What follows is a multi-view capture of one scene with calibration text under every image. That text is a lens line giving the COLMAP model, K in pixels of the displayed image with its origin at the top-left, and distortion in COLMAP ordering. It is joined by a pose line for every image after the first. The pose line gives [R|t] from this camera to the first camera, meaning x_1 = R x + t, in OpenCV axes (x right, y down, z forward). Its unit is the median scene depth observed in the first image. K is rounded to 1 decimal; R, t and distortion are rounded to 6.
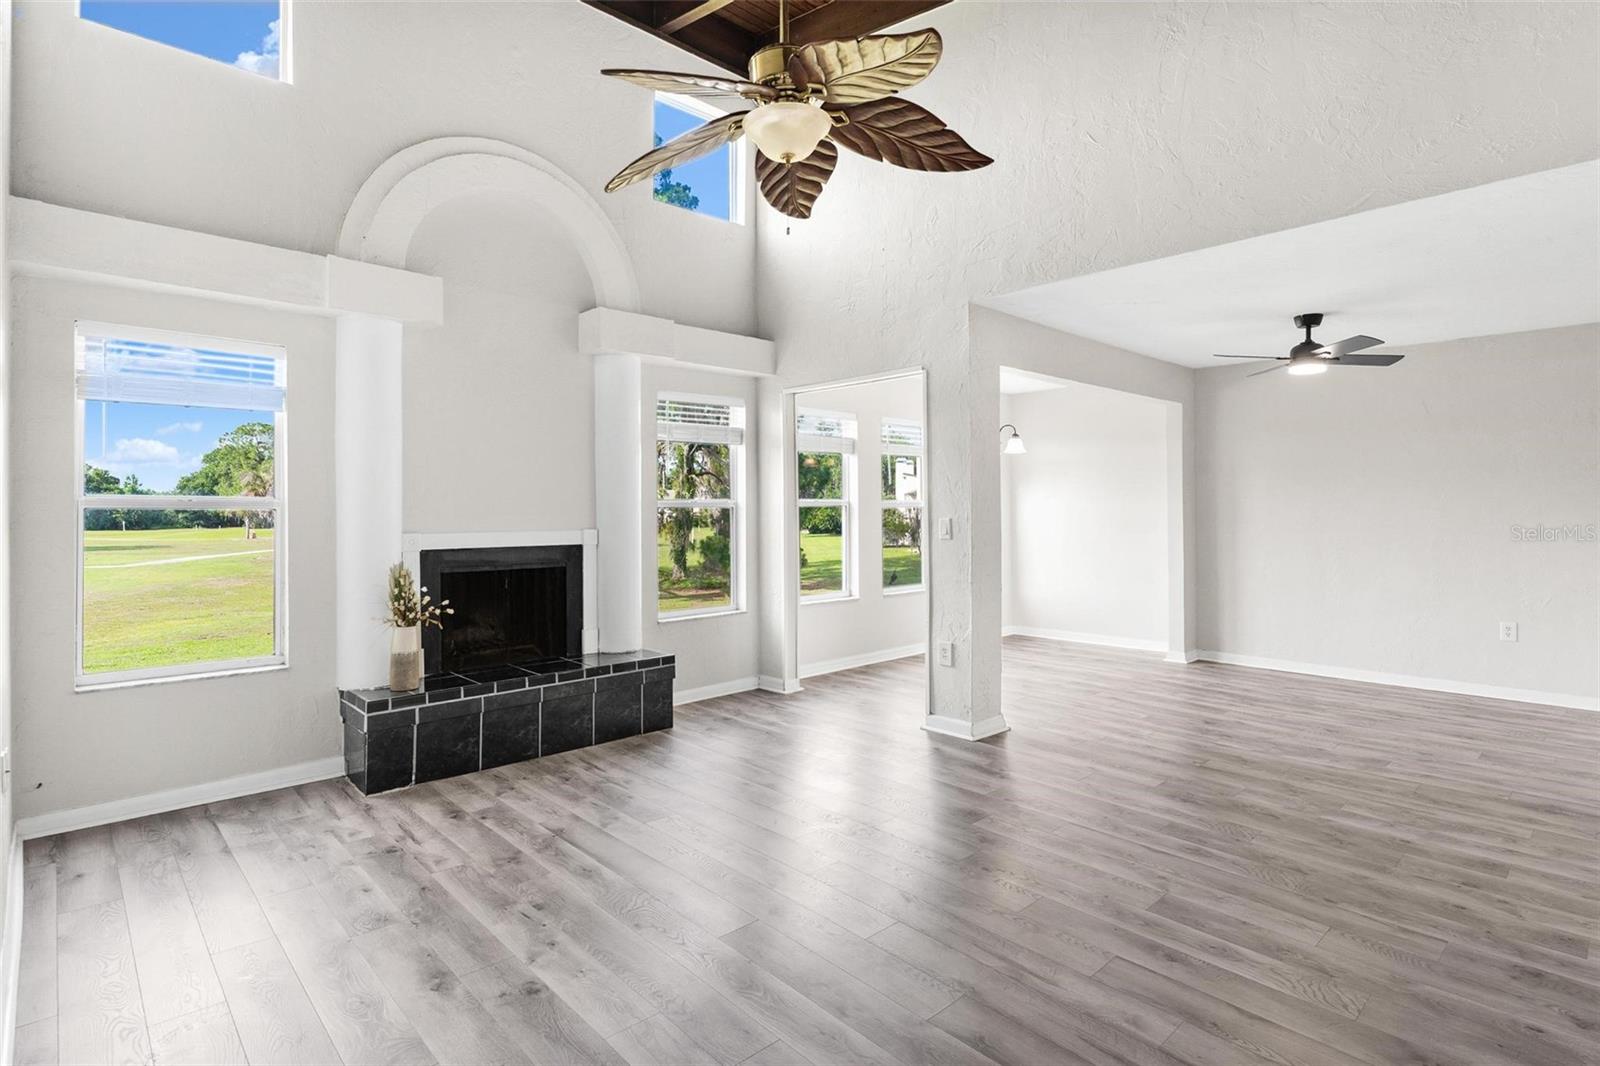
lens RADIAL K [[796.4, 0, 794.2], [0, 796.4, 501.7], [0, 0, 1]] dist [-0.000565, 0.000560]
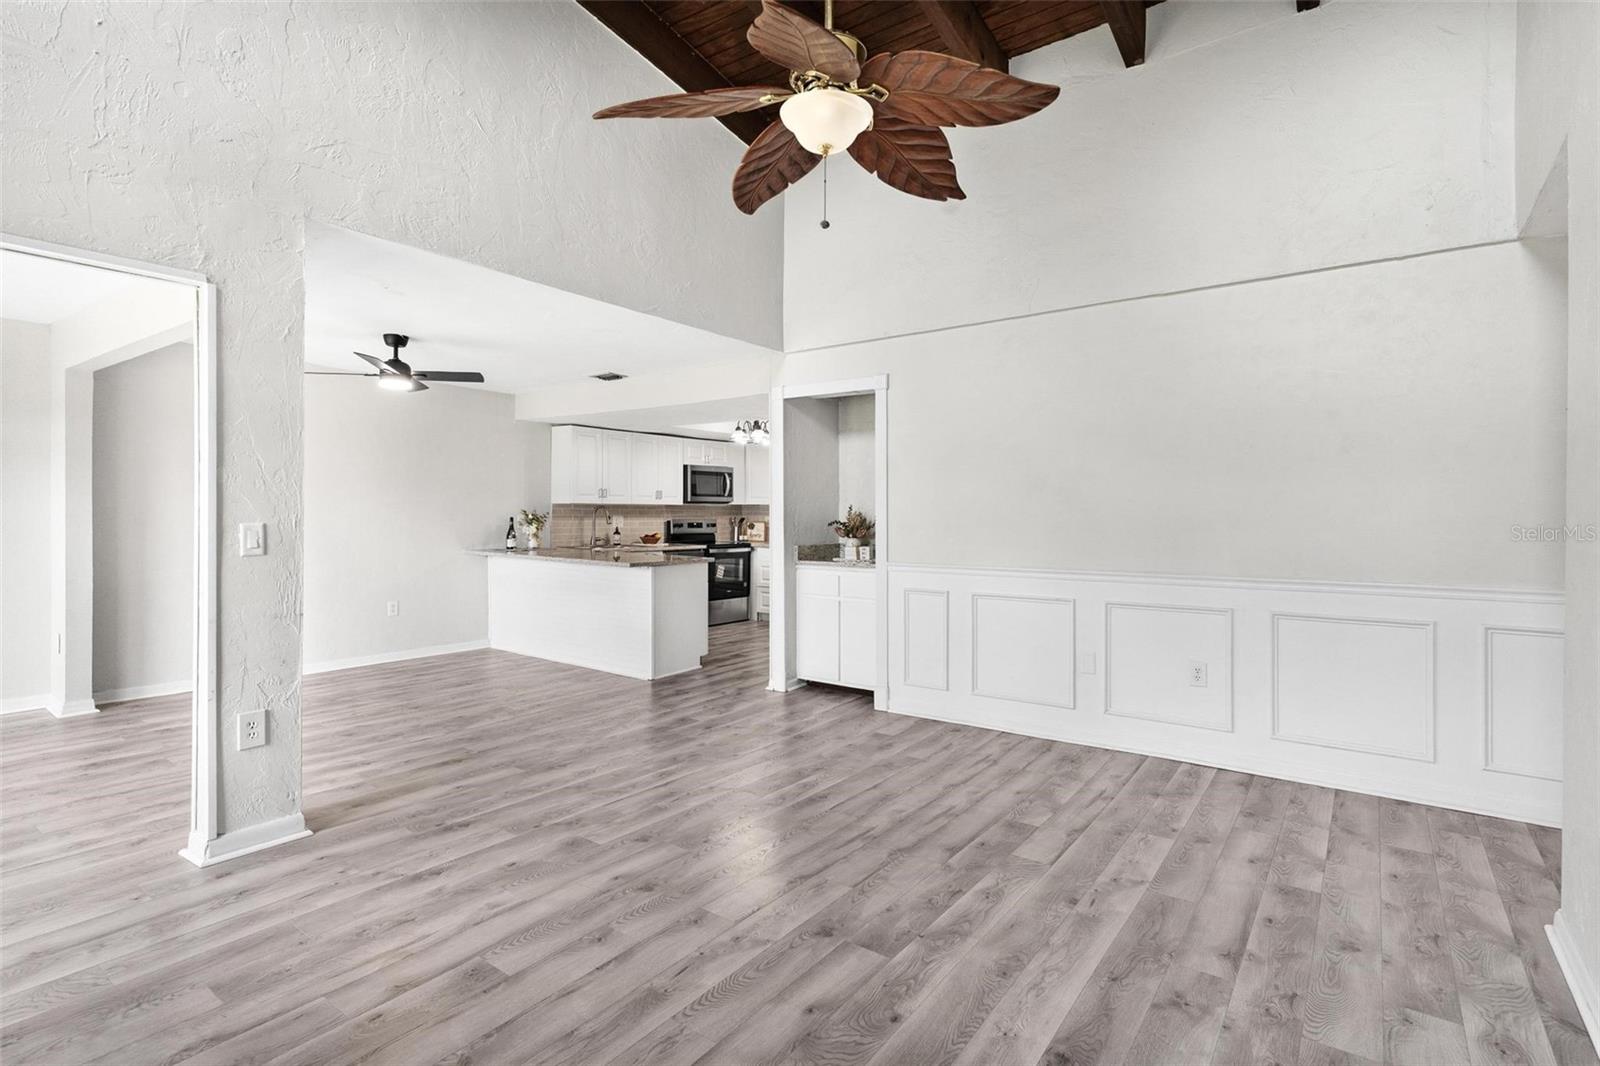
lens RADIAL K [[771.3, 0, 802.1], [0, 771.3, 508.5], [0, 0, 1]] dist [0.001066, 0.000304]
pose [[-0.184179, 0.011625, 0.982824, -0.597029], [-0.013094, 0.999812, -0.014279, 0.013580], [-0.982806, -0.015499, -0.183992, 0.773101]]
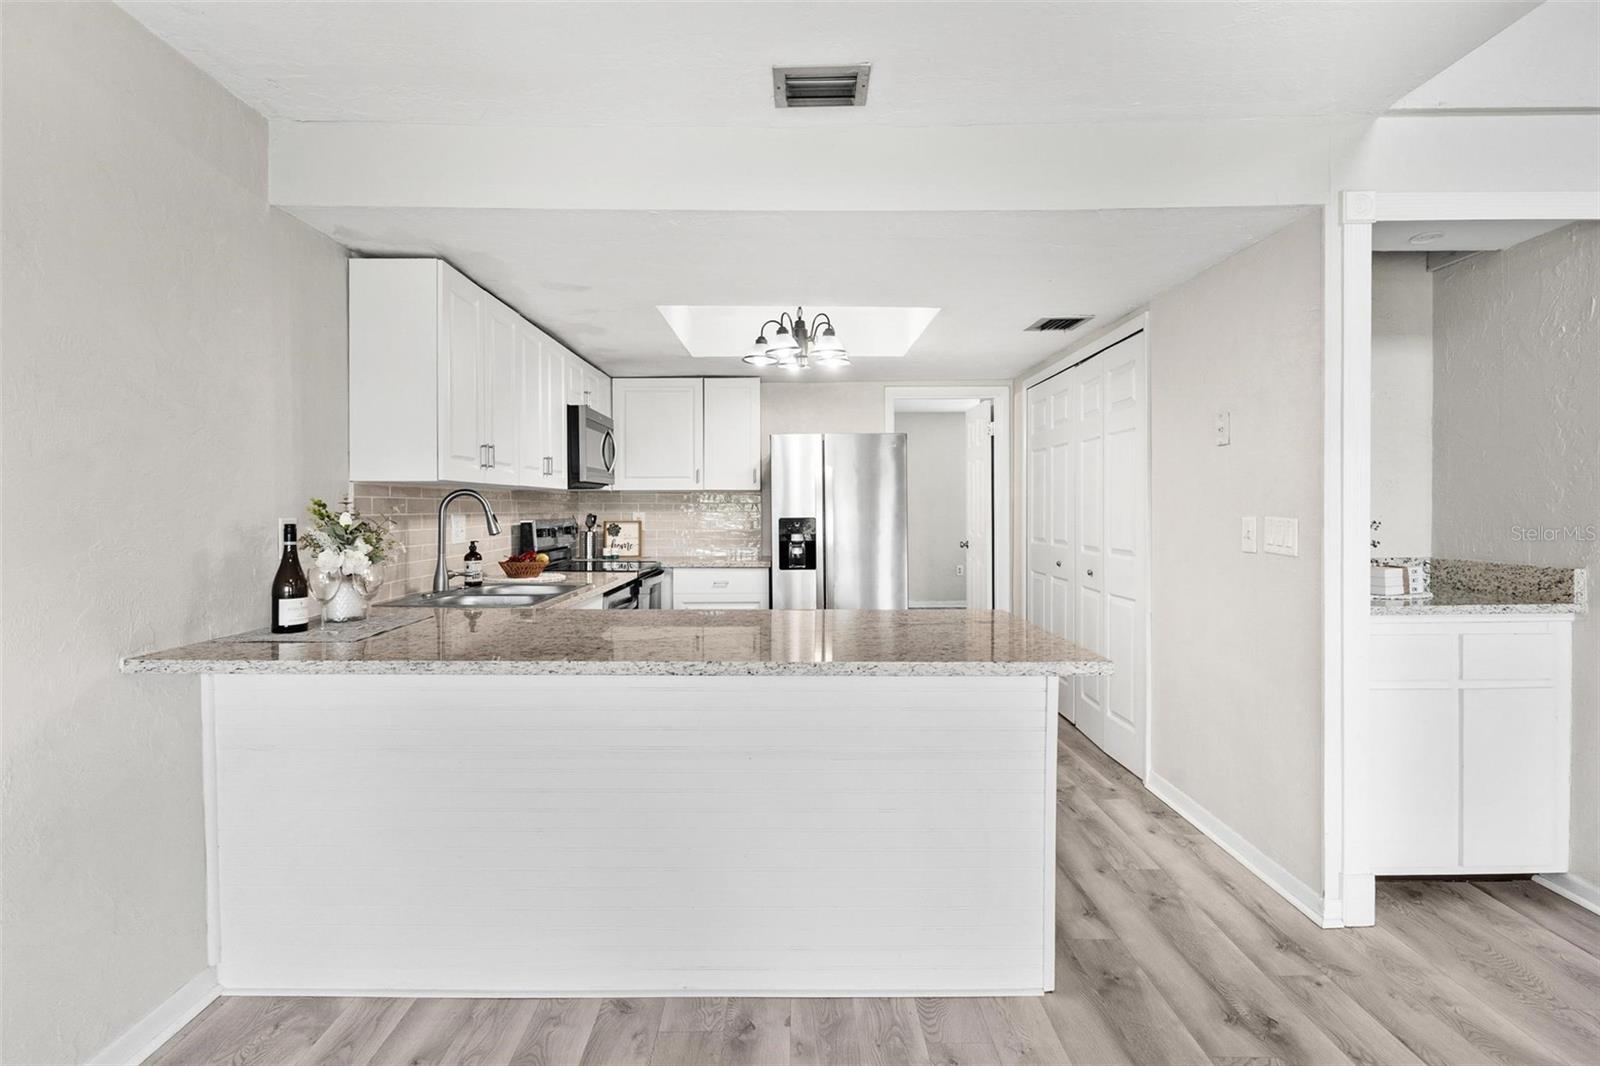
lens RADIAL K [[782.5, 0, 811.5], [0, 782.5, 512.6], [0, 0, 1]] dist [-0.004030, -0.000896]
pose [[-0.750046, 0.003627, 0.661376, 0.704911], [0.003100, 0.999993, -0.001969, 0.010743], [-0.661378, 0.000574, -0.750052, 1.290208]]
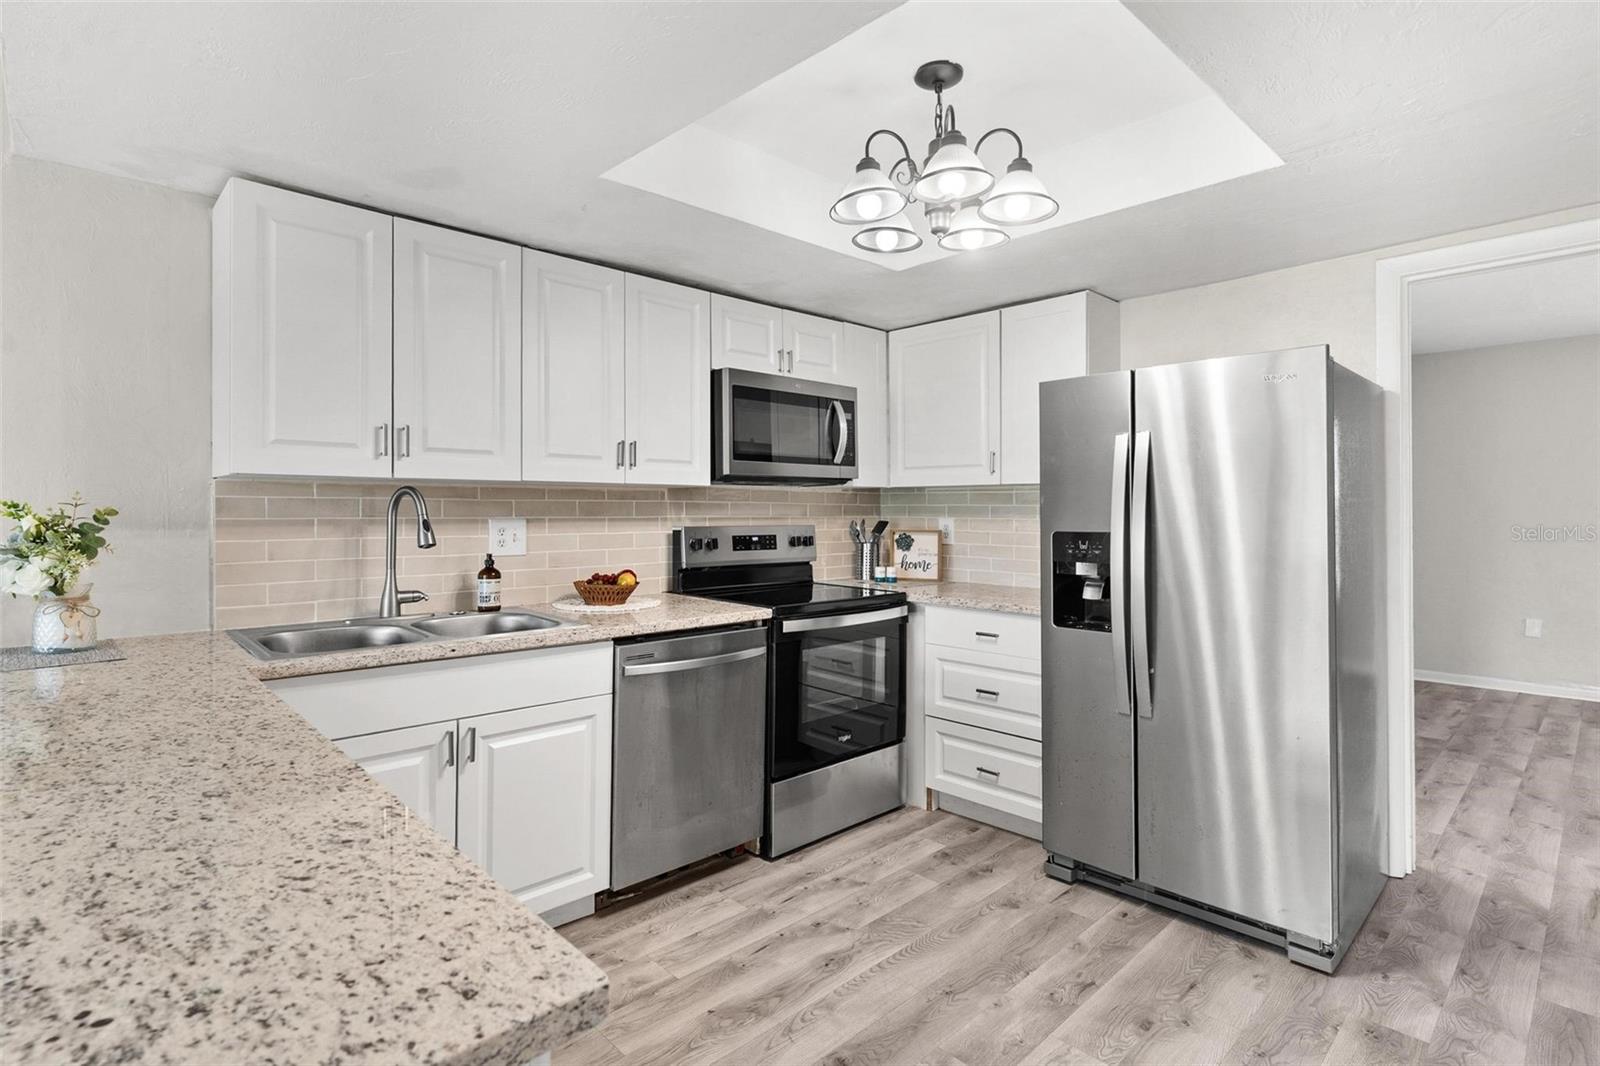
lens RADIAL K [[782.5, 0, 811.5], [0, 782.5, 512.6], [0, 0, 1]] dist [-0.004030, -0.000896]
pose [[-0.023812, 0.004533, 0.999706, 0.887233], [-0.007678, 0.999959, -0.004717, 0.005283], [-0.999687, -0.007788, -0.023776, 0.618180]]
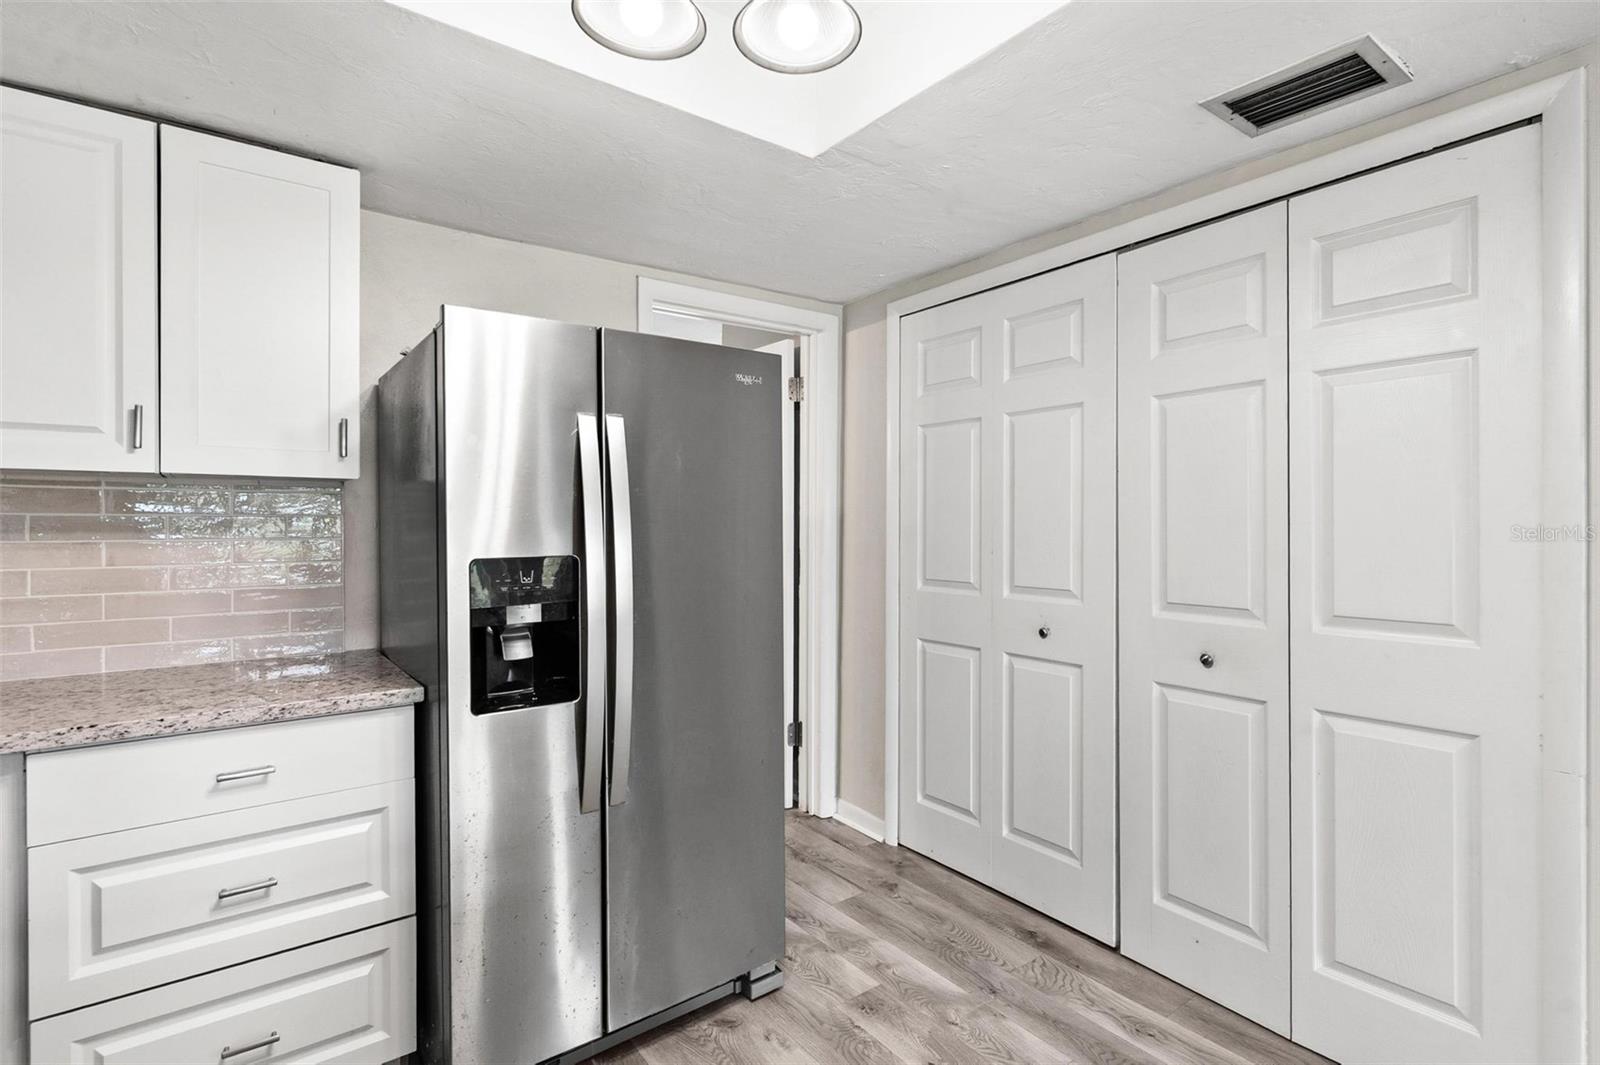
lens RADIAL K [[770.7, 0, 795.7], [0, 770.7, 524.7], [0, 0, 1]] dist [-0.003765, -0.000532]
pose [[-0.993943, 0.009188, 0.109512, 1.351177], [0.008591, 0.999946, -0.005922, 0.002680], [-0.109561, -0.004945, -0.993968, 0.775361]]
